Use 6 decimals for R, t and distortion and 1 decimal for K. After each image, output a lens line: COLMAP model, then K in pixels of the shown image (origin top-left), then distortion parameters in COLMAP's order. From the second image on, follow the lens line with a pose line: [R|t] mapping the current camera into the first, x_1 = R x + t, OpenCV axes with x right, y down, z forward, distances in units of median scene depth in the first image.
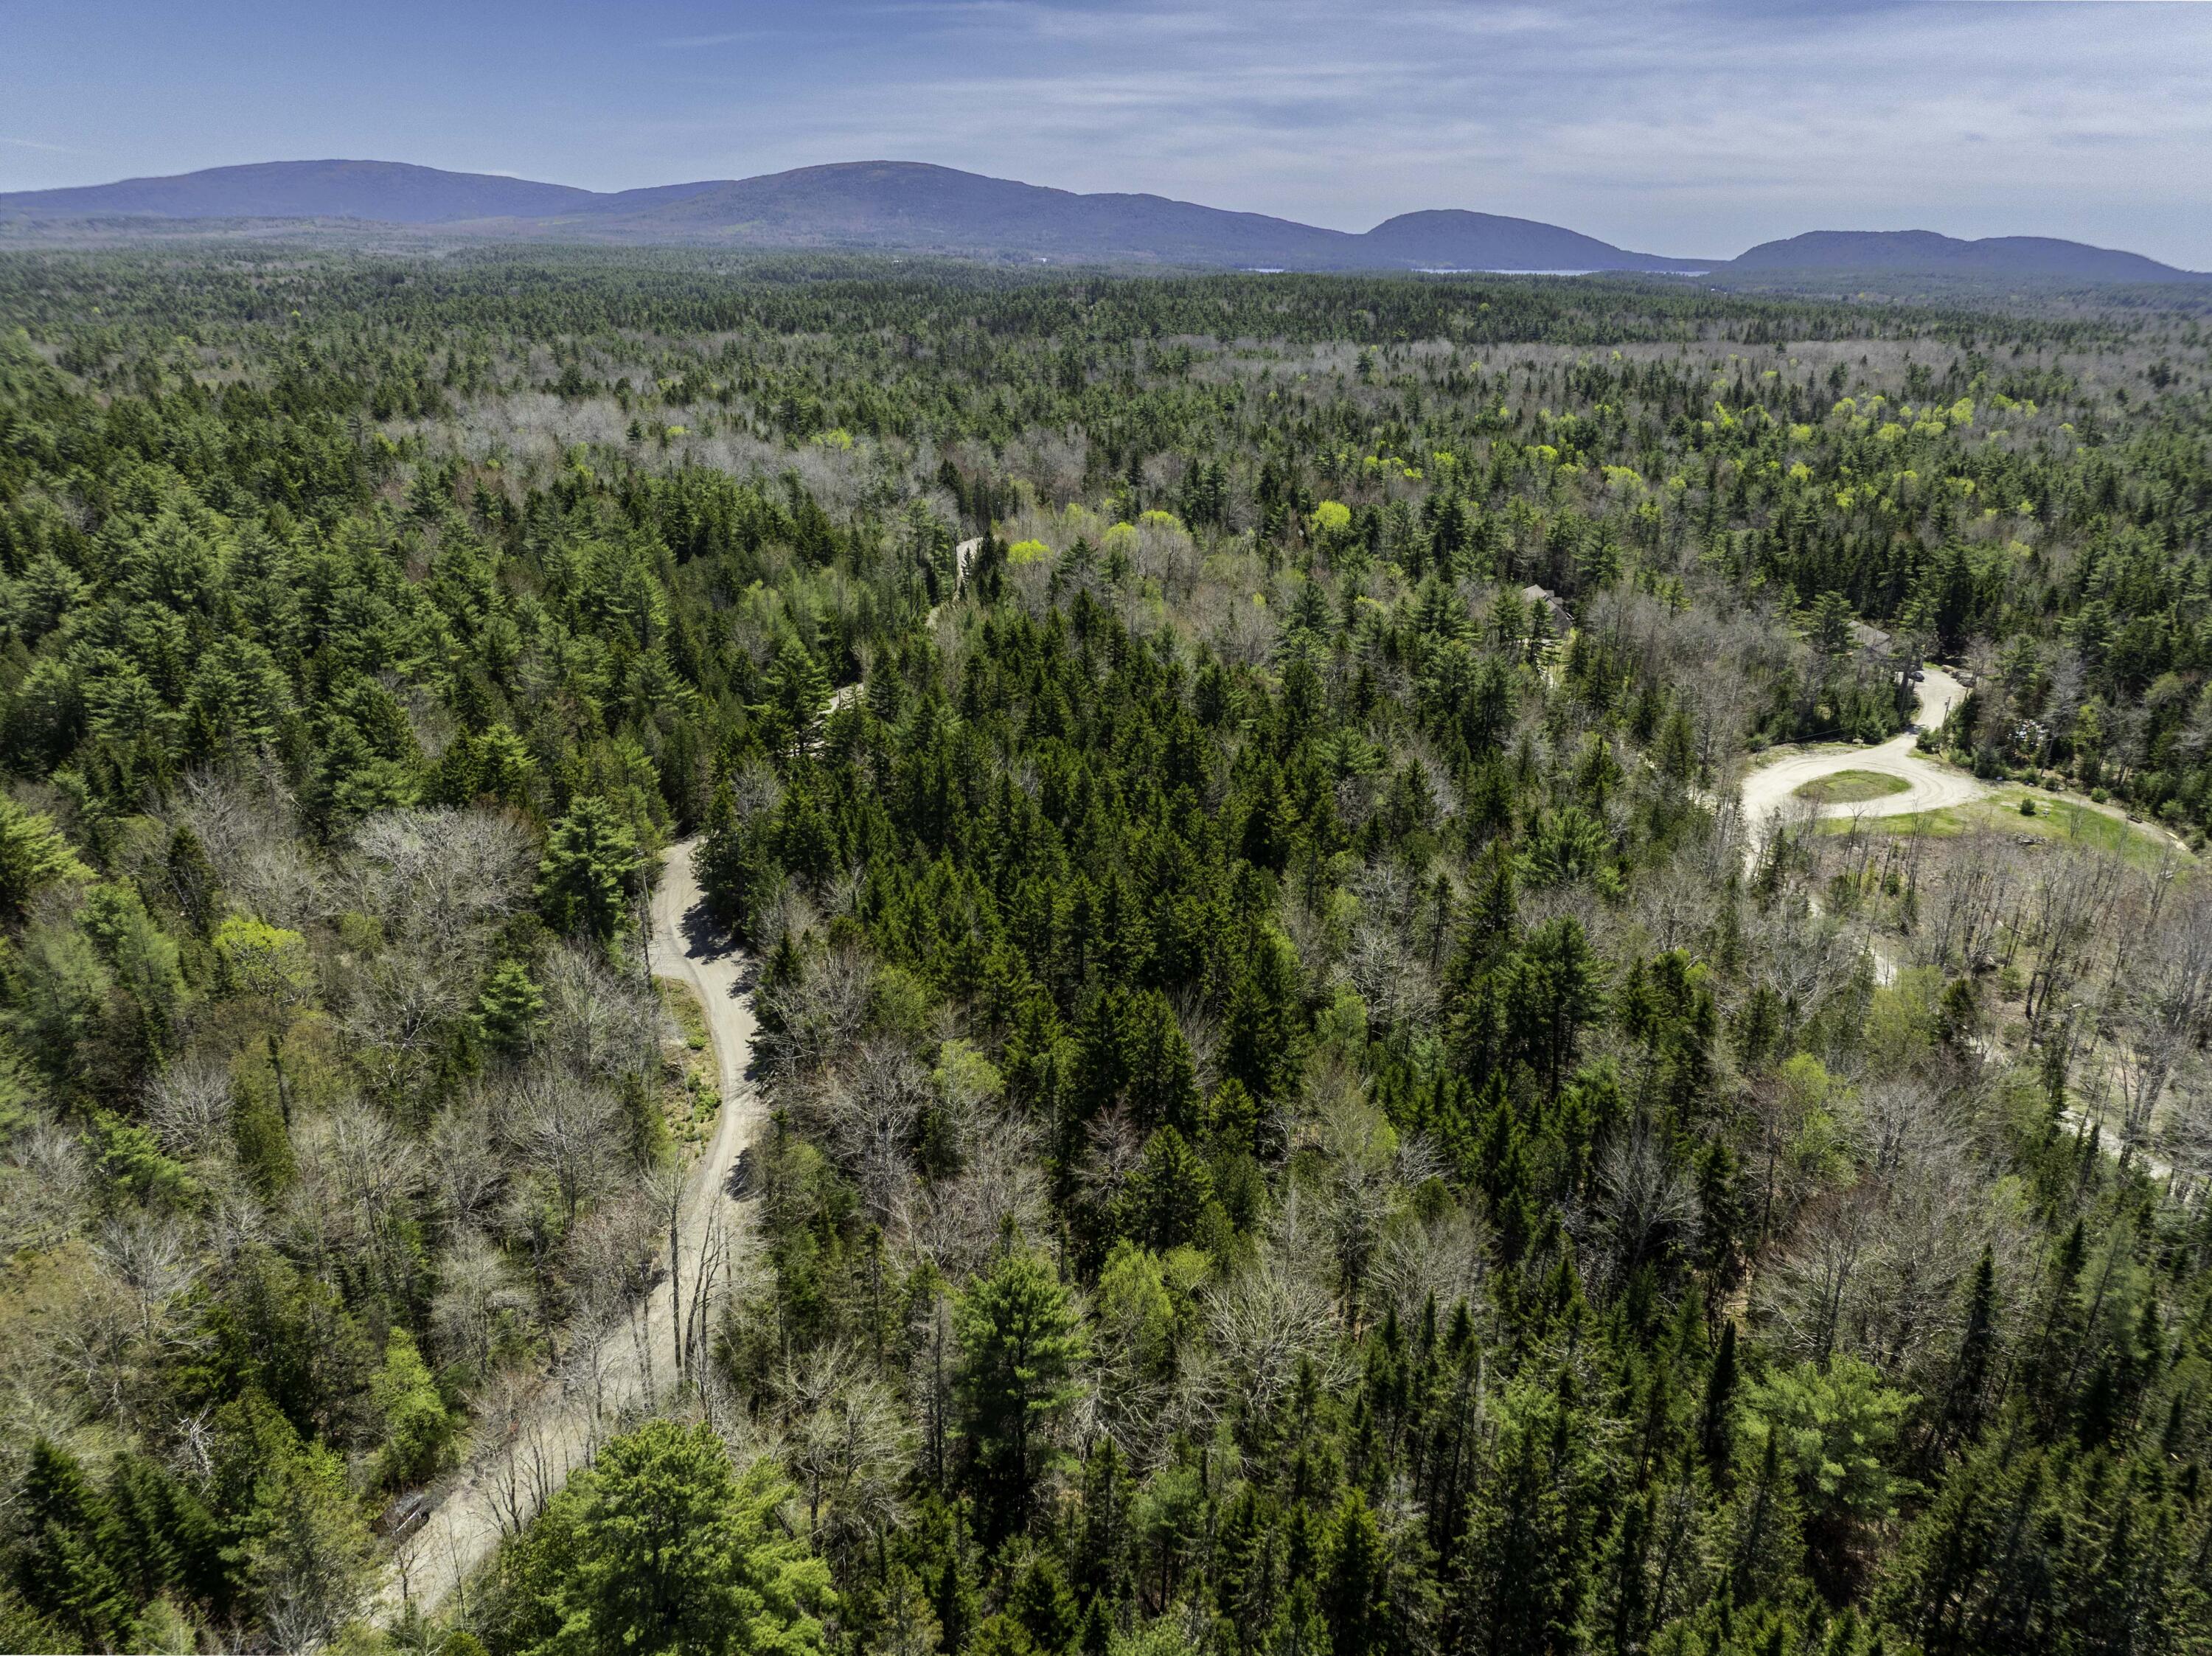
lens RADIAL K [[1551.0, 0, 1111.2], [0, 1551.0, 847.5], [0, 0, 1]] dist [-0.042925, 0.012463]
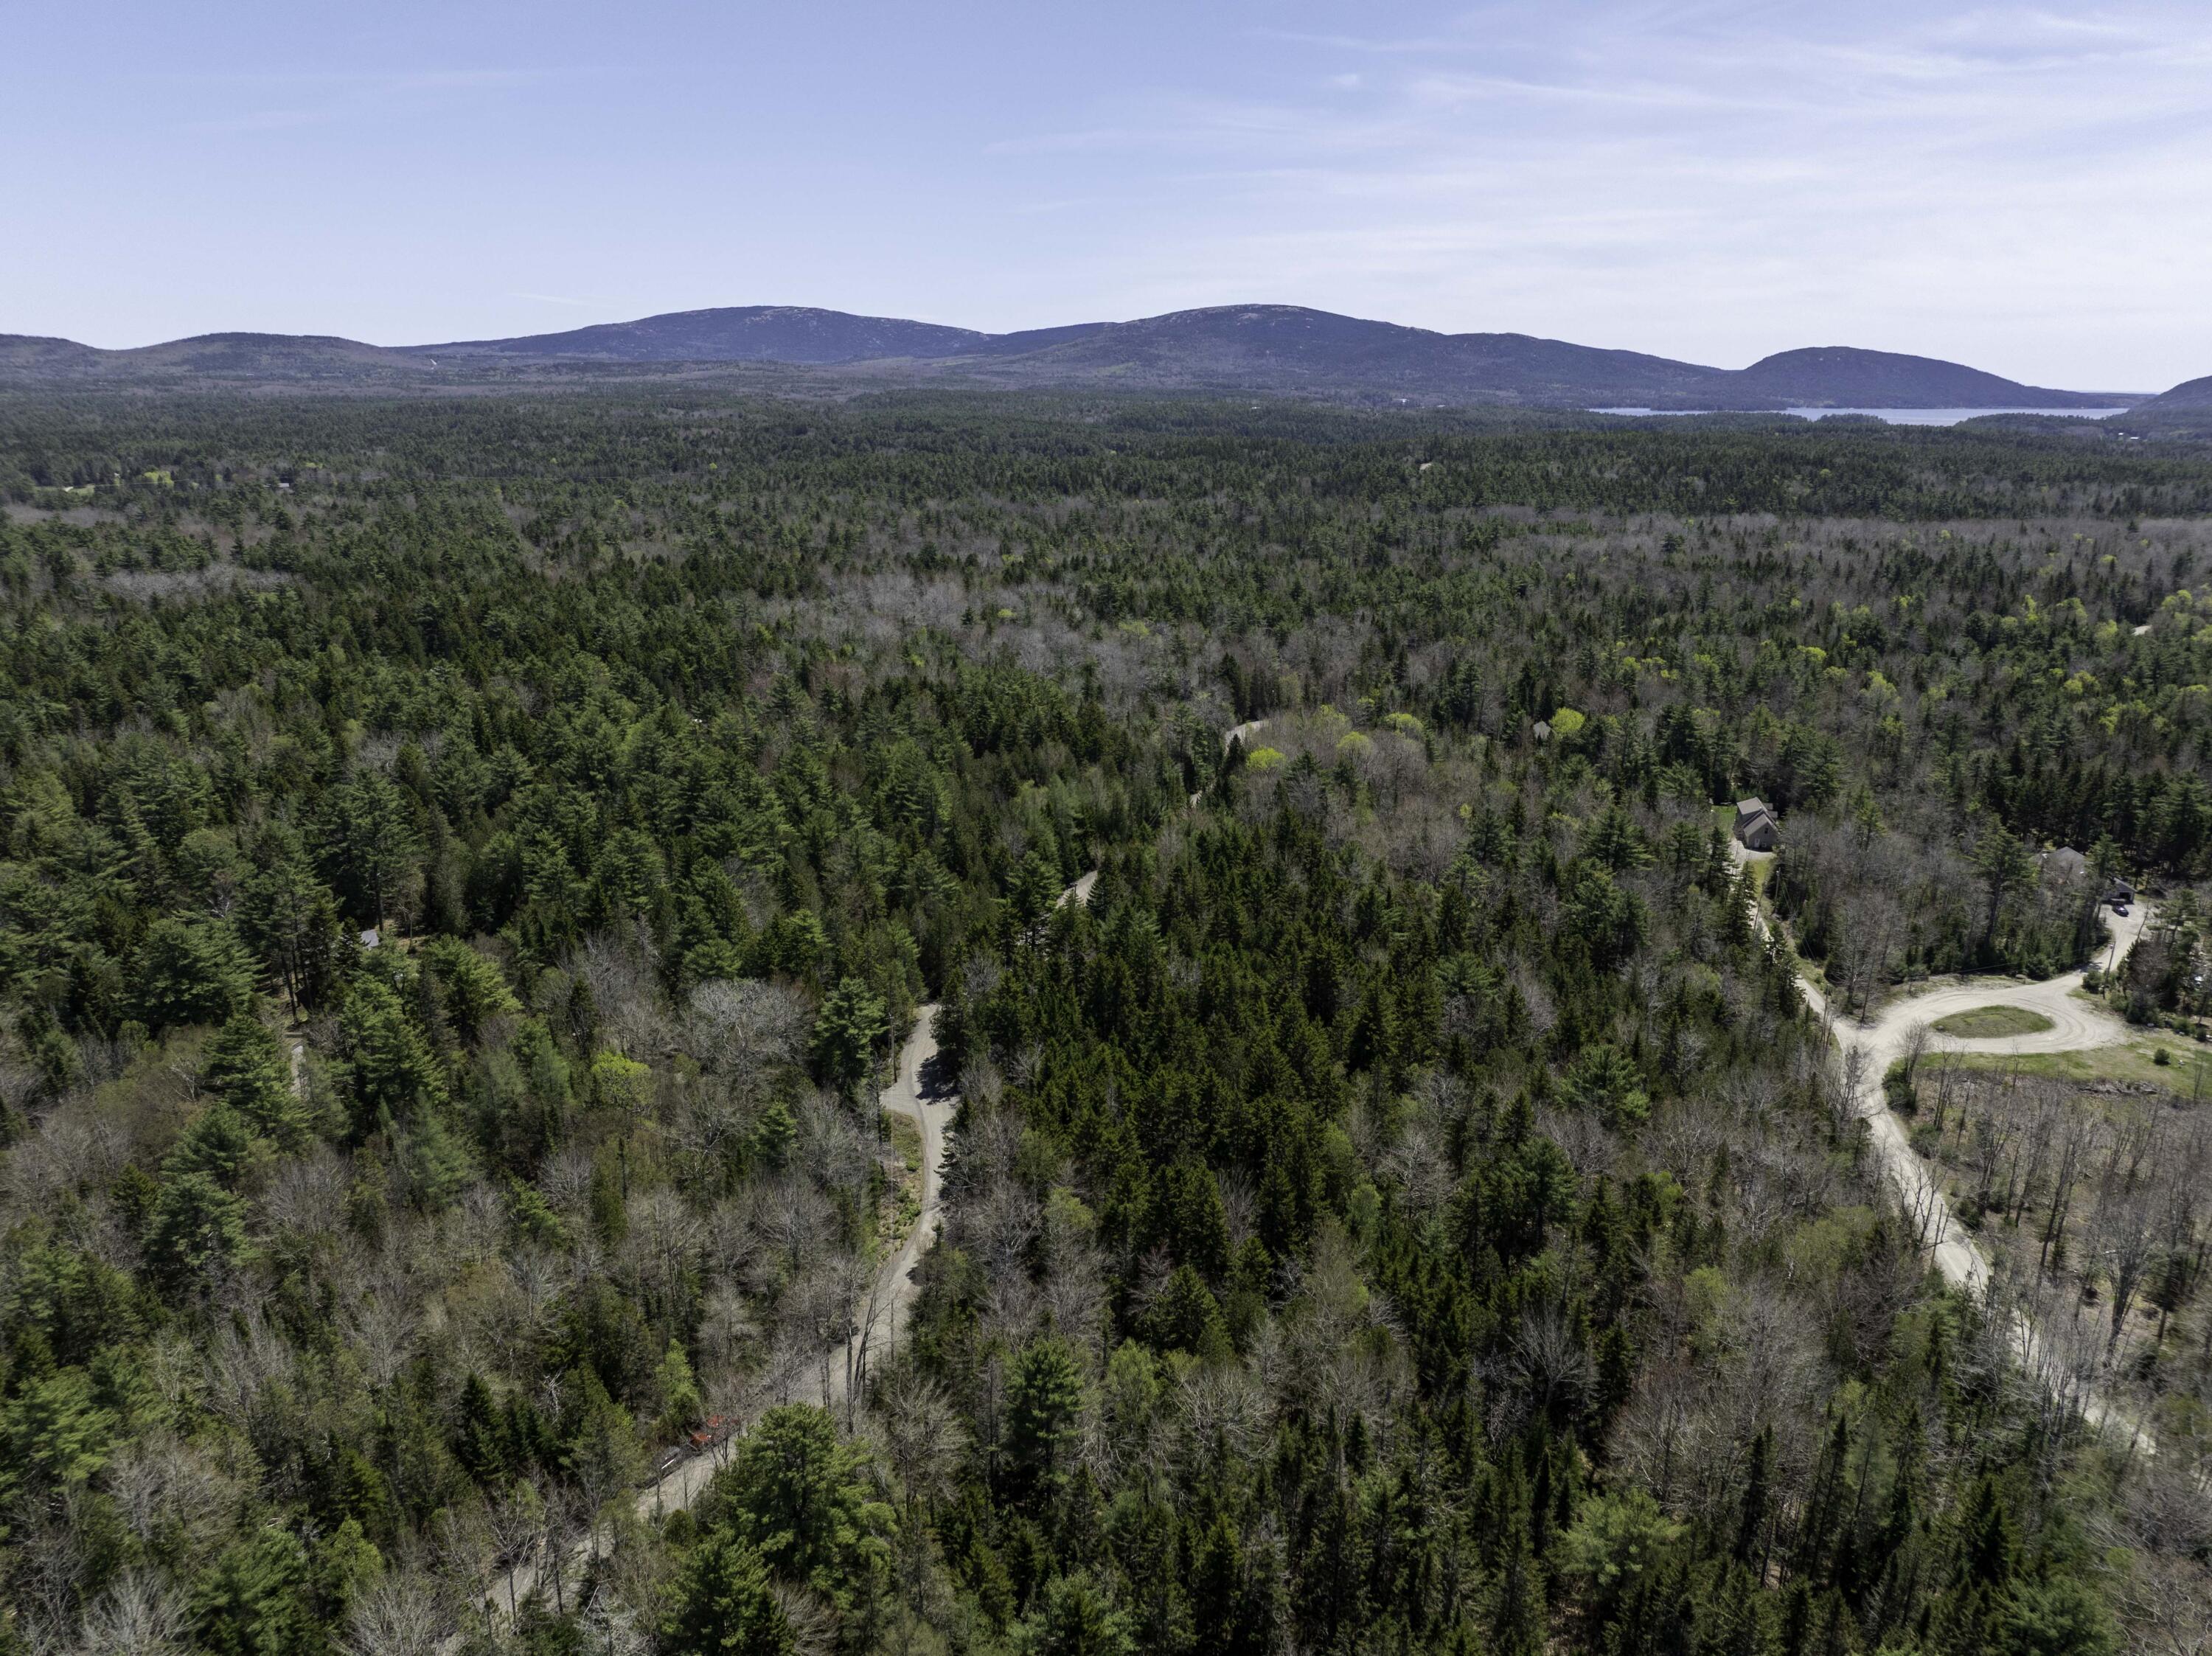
lens RADIAL K [[1551.0, 0, 1111.6], [0, 1551.0, 851.0], [0, 0, 1]] dist [-0.042925, 0.012463]
pose [[0.974822, 0.057119, -0.215546, 0.116570], [-0.073374, 0.994972, -0.068174, -0.045159], [0.210568, 0.082273, 0.974111, -0.200156]]
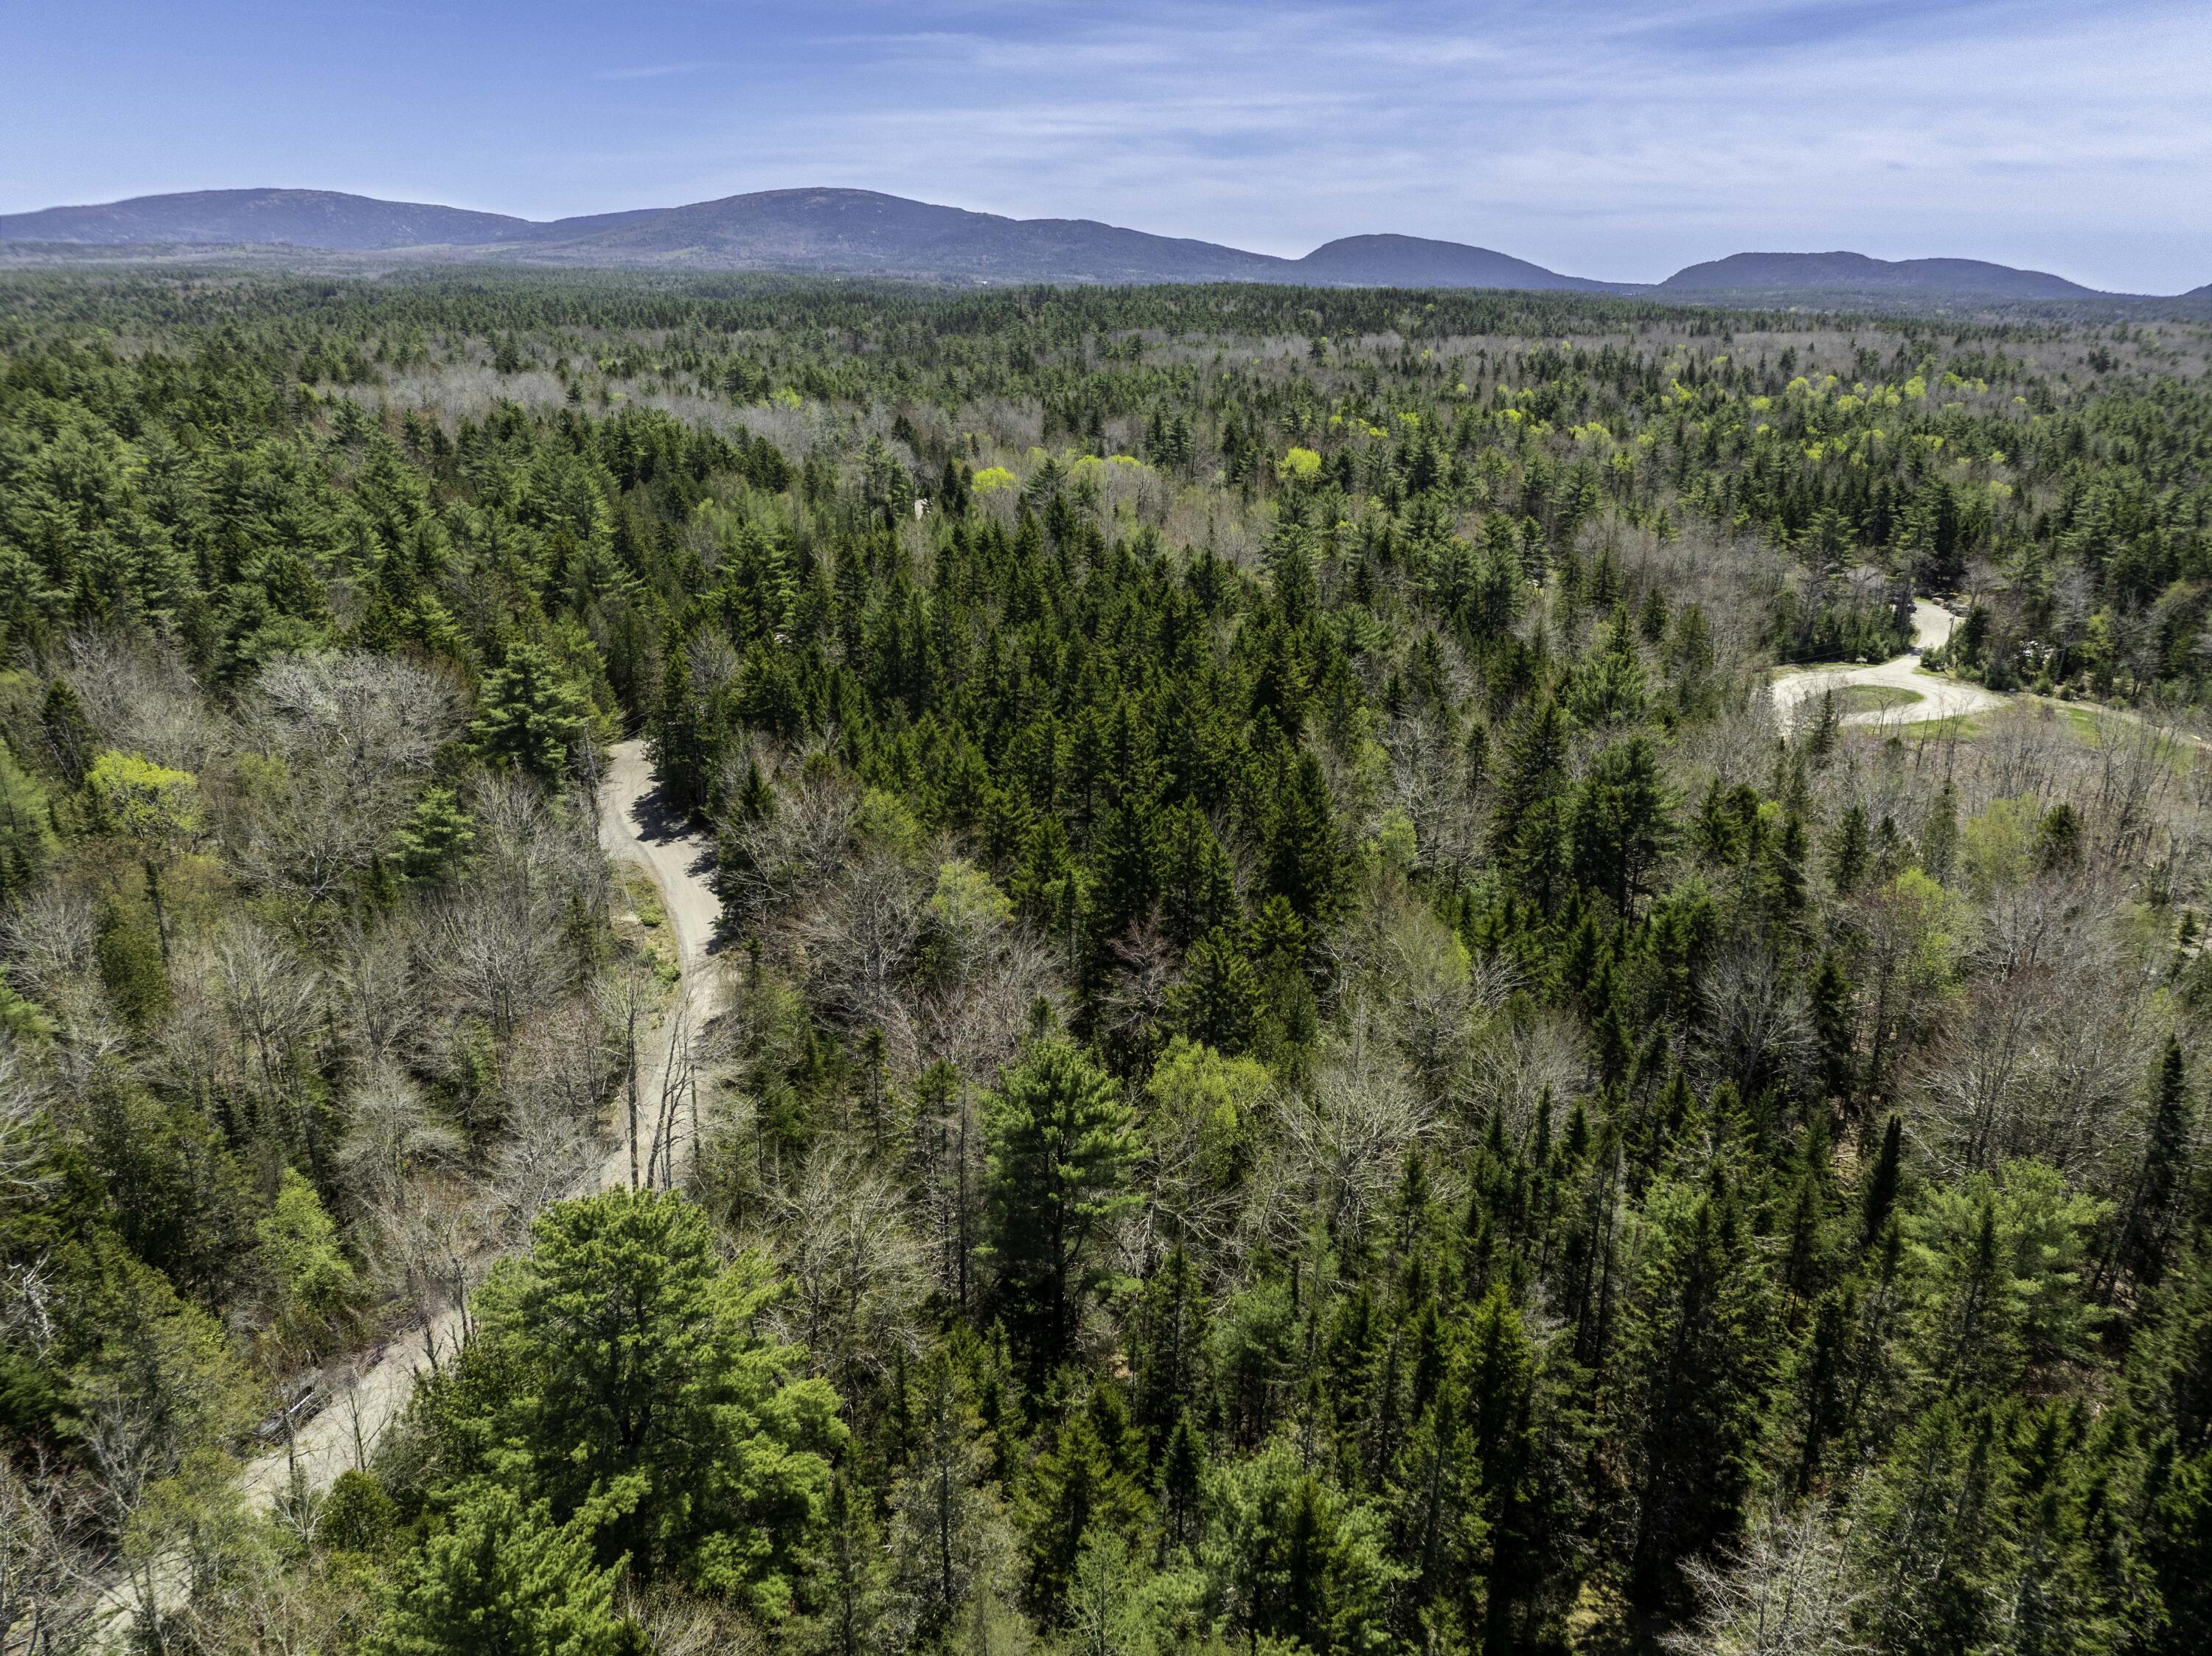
lens RADIAL K [[1551.0, 0, 1113.1], [0, 1551.0, 840.5], [0, 0, 1]] dist [-0.042925, 0.012463]
pose [[0.999275, -0.014733, 0.035104, -0.022032], [0.015443, 0.999680, -0.020023, 0.067309], [-0.034798, 0.020551, 0.999183, 0.067874]]
